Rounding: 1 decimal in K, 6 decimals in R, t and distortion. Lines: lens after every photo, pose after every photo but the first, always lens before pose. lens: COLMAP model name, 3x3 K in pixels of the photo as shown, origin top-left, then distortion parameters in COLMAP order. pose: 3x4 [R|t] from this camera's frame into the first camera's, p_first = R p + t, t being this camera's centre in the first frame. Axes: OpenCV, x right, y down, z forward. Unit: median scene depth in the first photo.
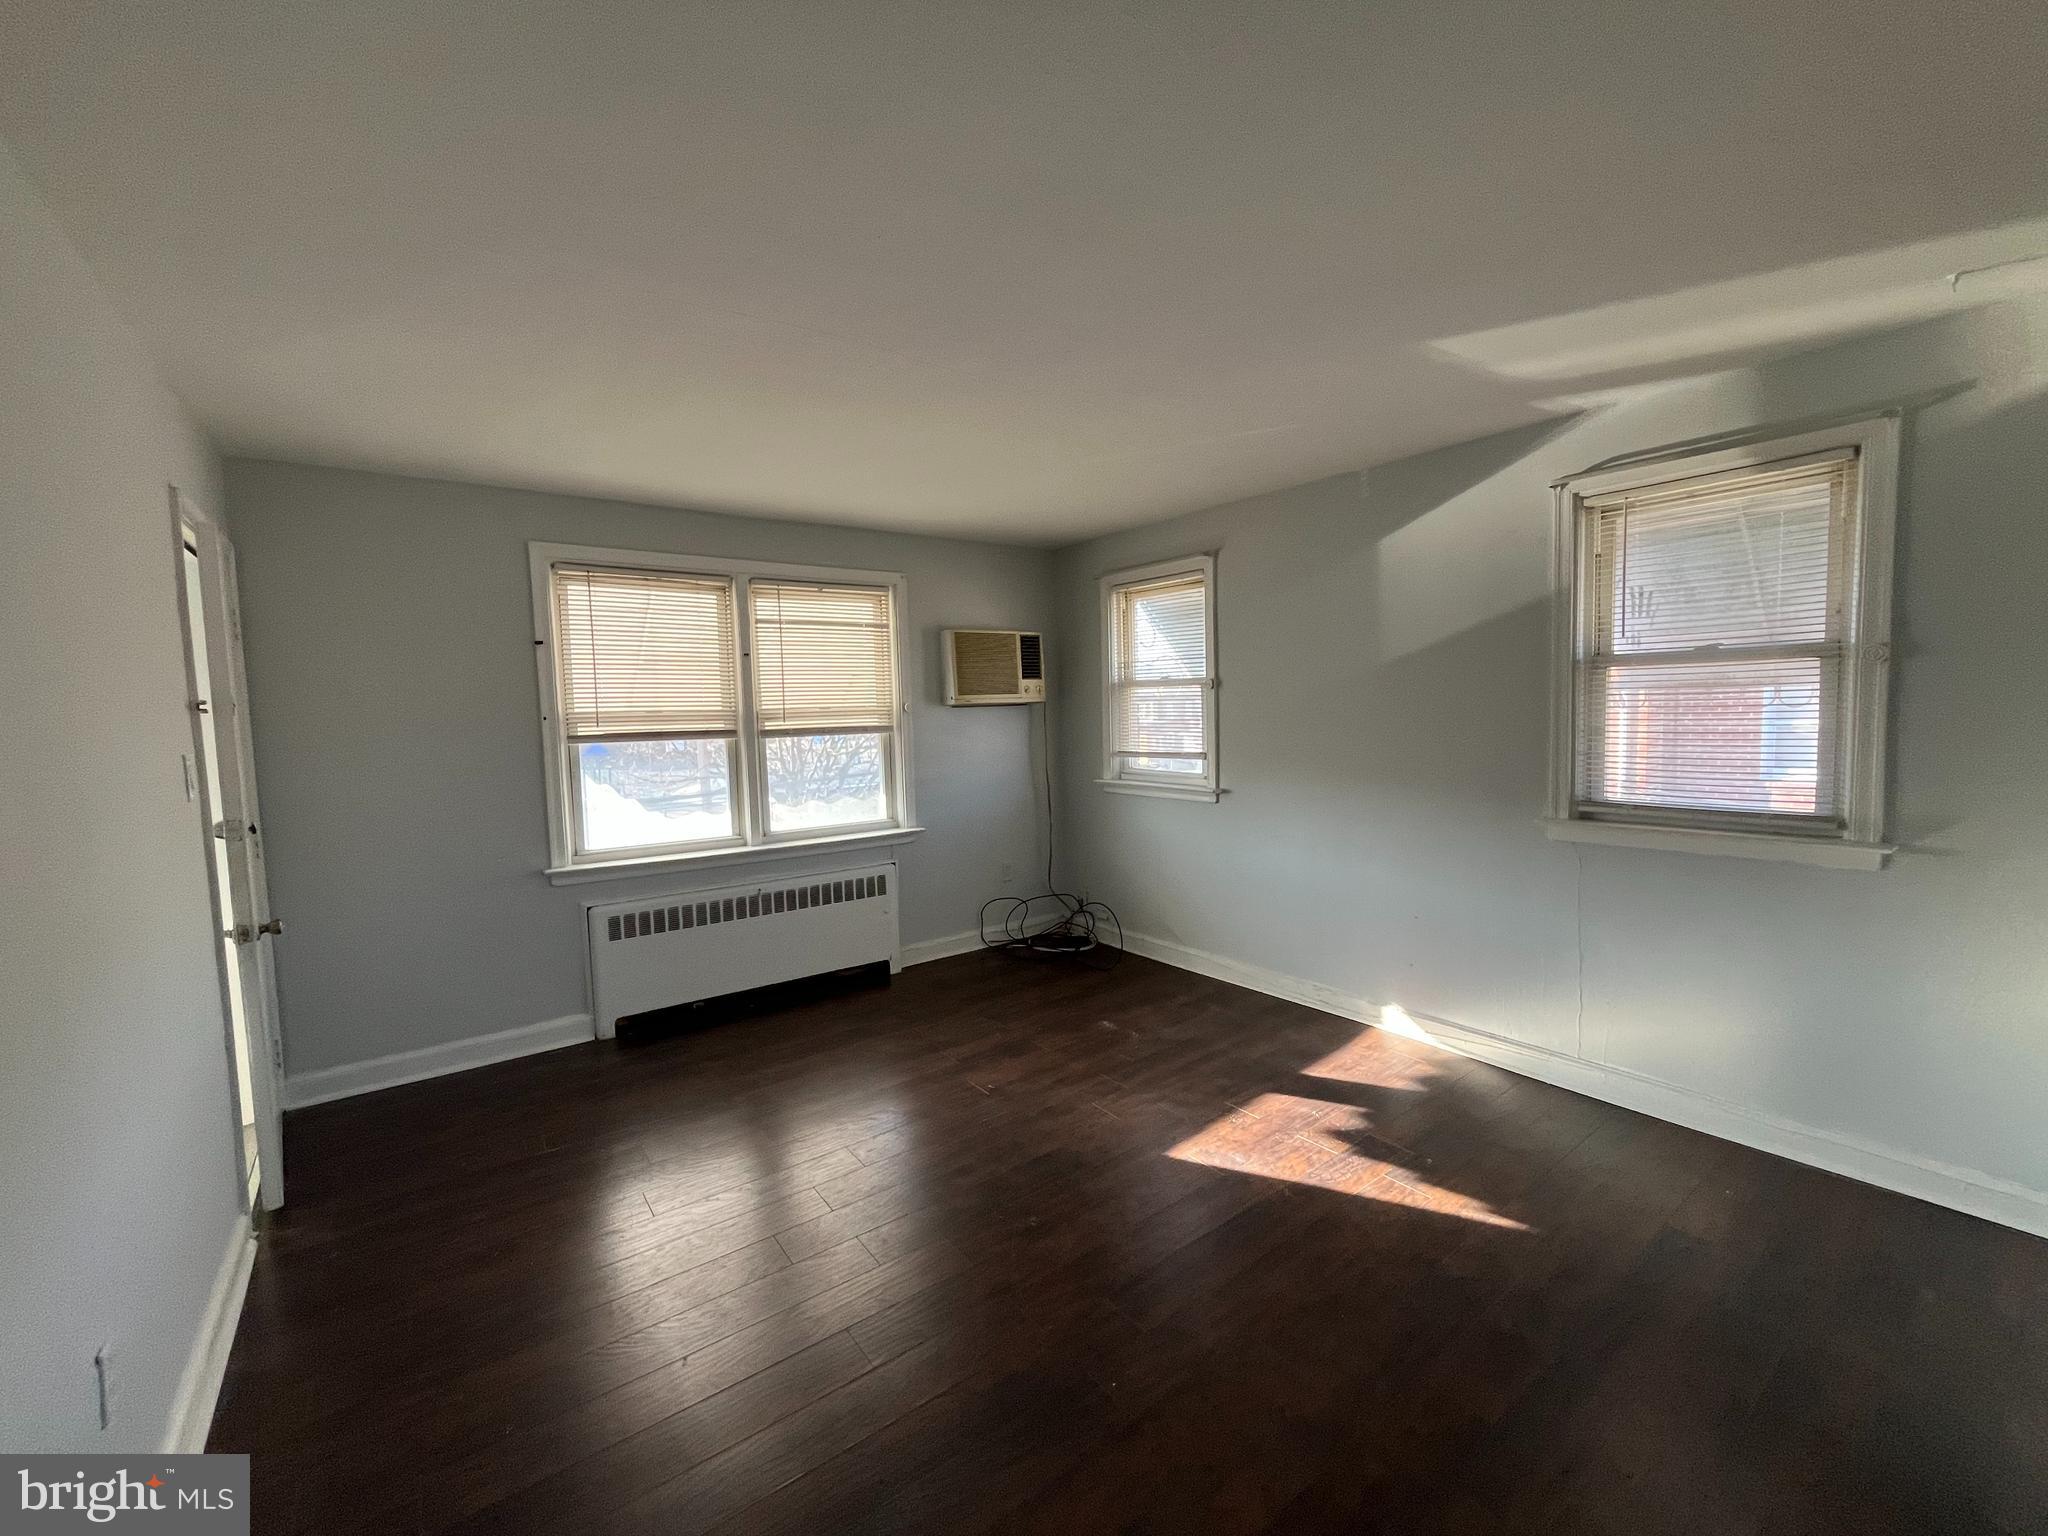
lens RADIAL K [[822.3, 0, 1016.8], [0, 822.3, 768.4], [0, 0, 1]] dist [0.000082, -0.000302]
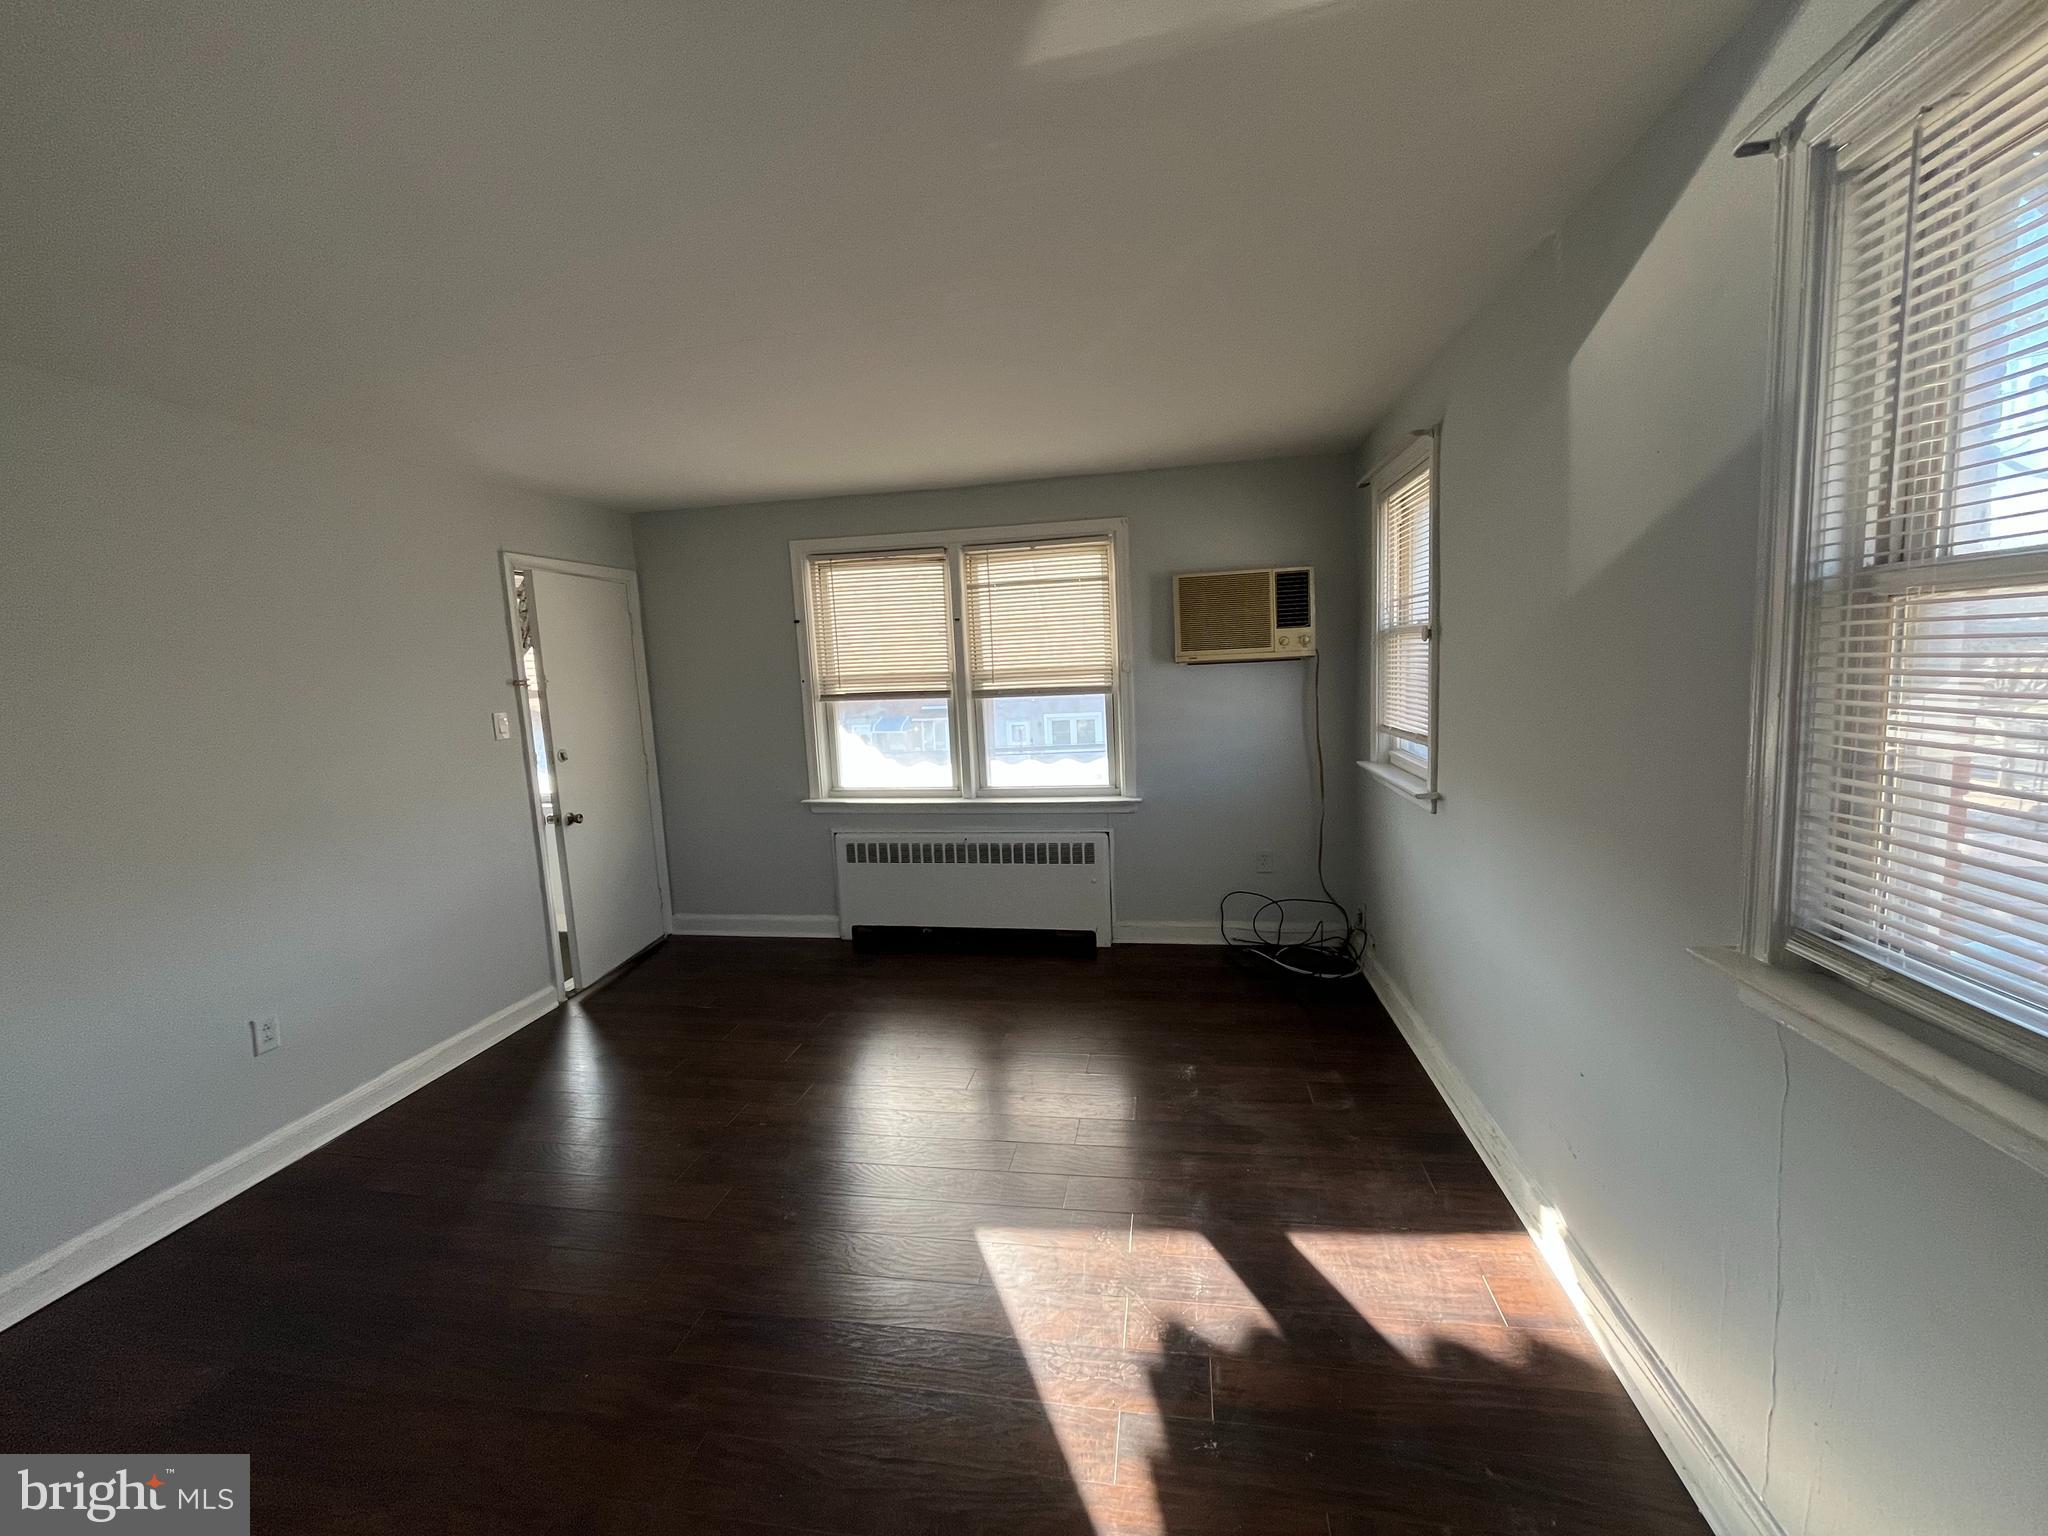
lens RADIAL K [[822.3, 0, 1032.8], [0, 822.3, 768.9], [0, 0, 1]] dist [0.000082, -0.000302]
pose [[0.691361, 0.088741, -0.717039, 0.504958], [-0.029323, 0.995057, 0.094875, -0.048650], [0.721914, -0.044567, 0.690546, 0.317761]]
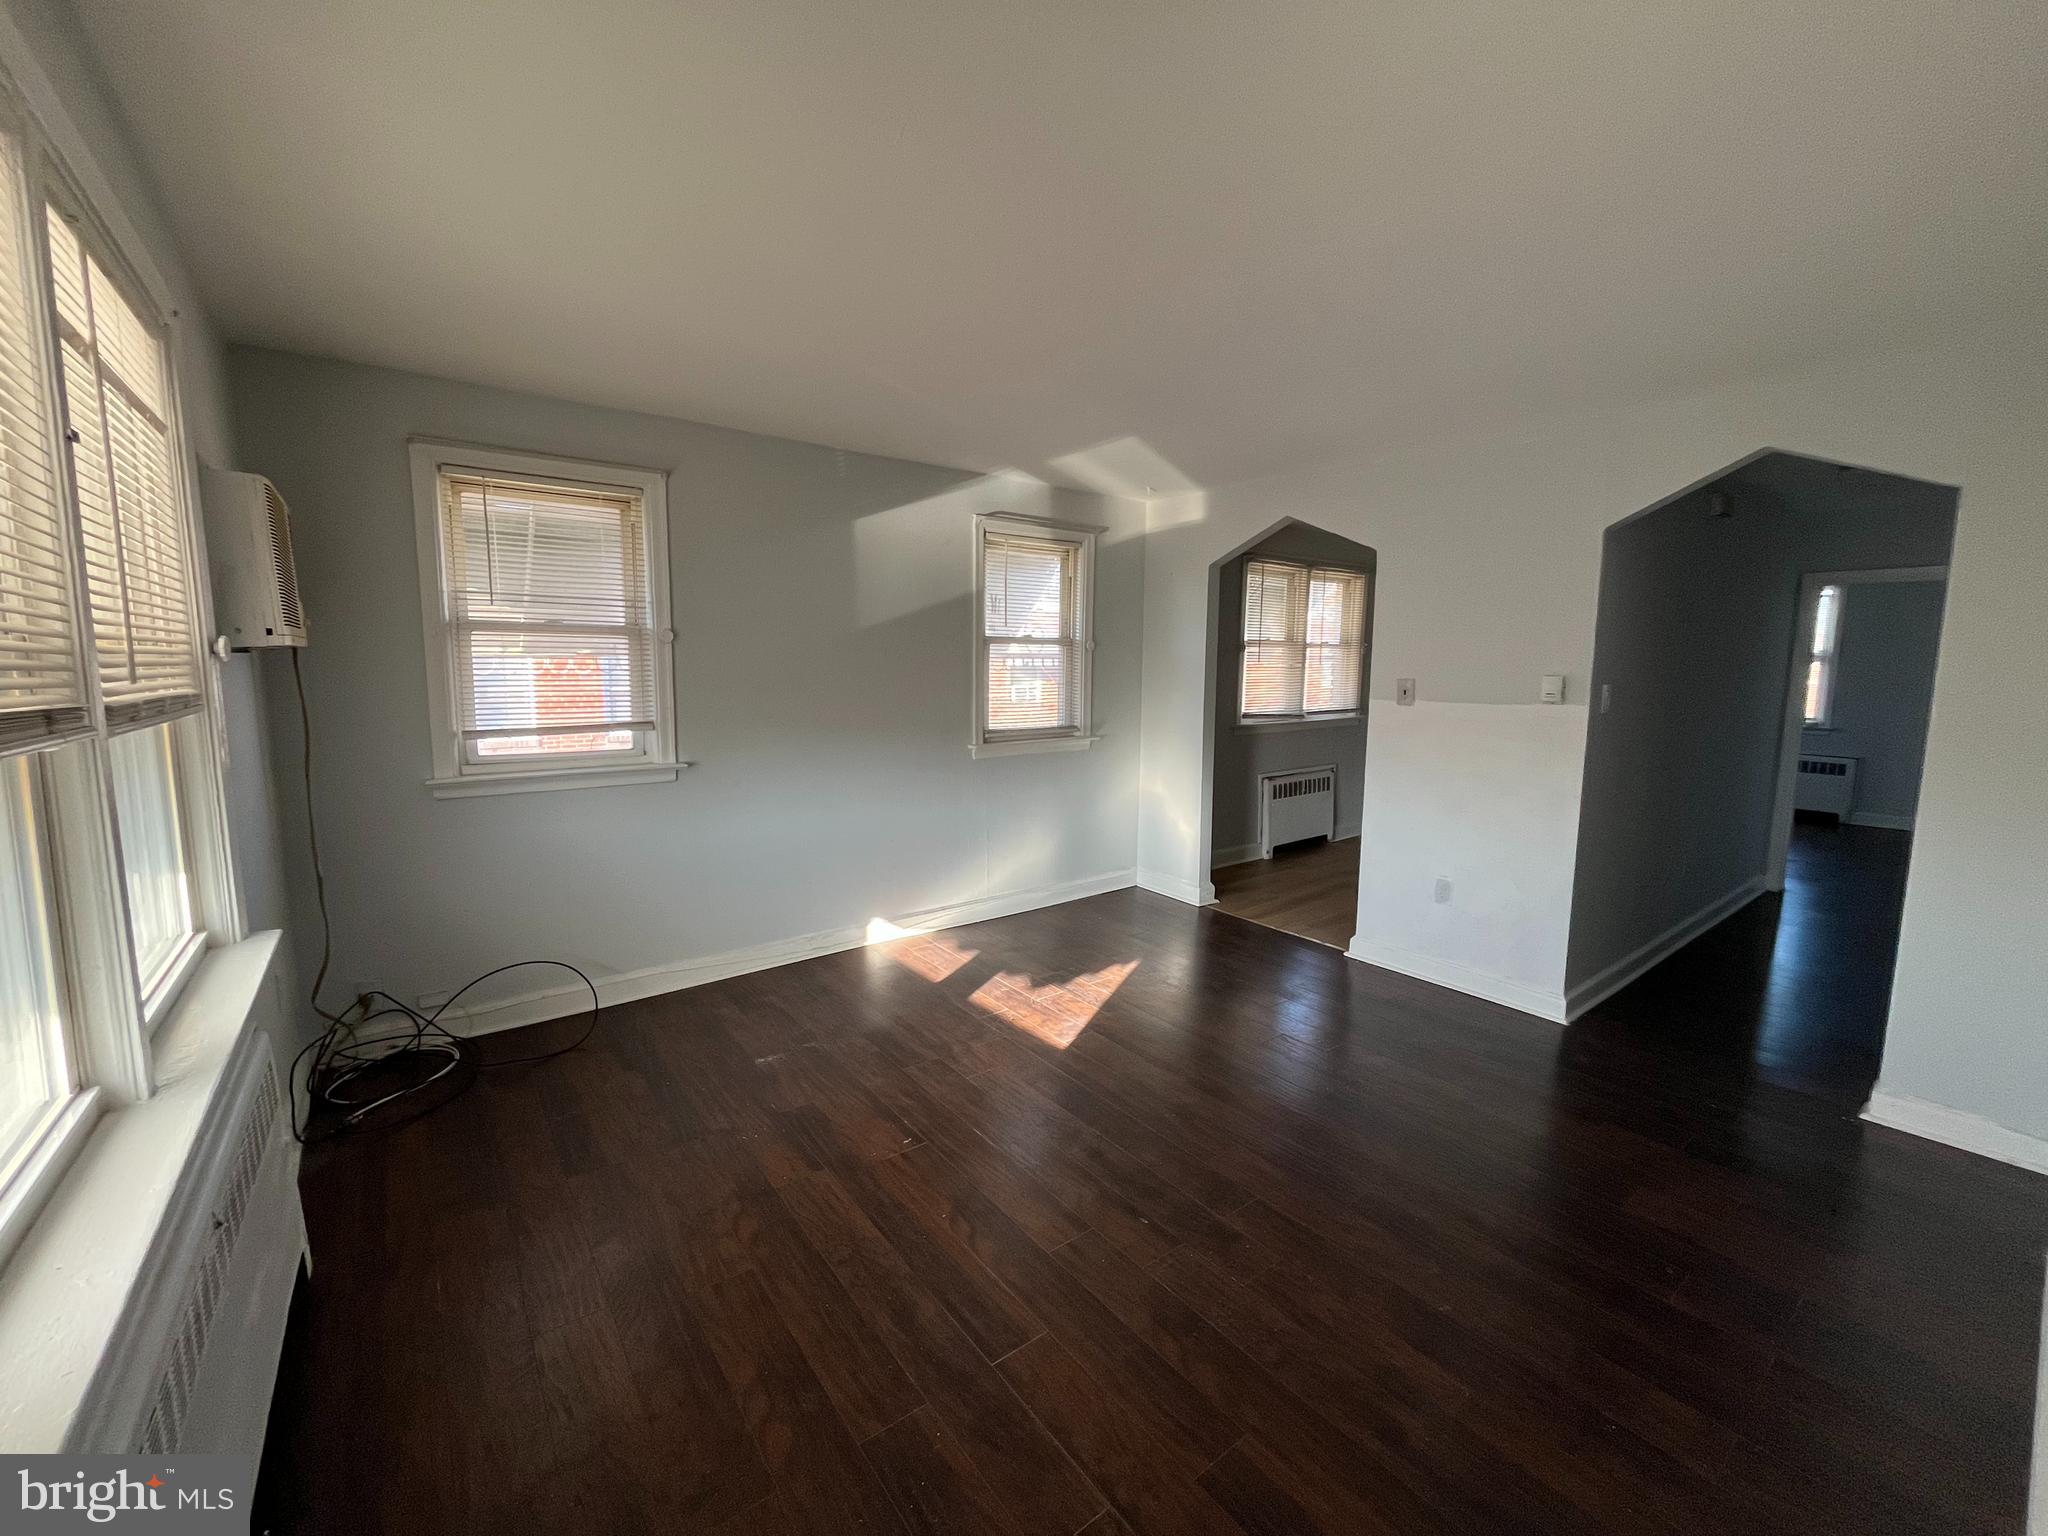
lens RADIAL K [[822.3, 0, 1025.4], [0, 822.3, 763.9], [0, 0, 1]] dist [0.000082, -0.000302]
pose [[-0.017786, -0.096103, 0.995213, -0.606258], [0.070046, 0.992805, 0.097122, -0.030848], [-0.997385, 0.071438, -0.010926, 0.674727]]
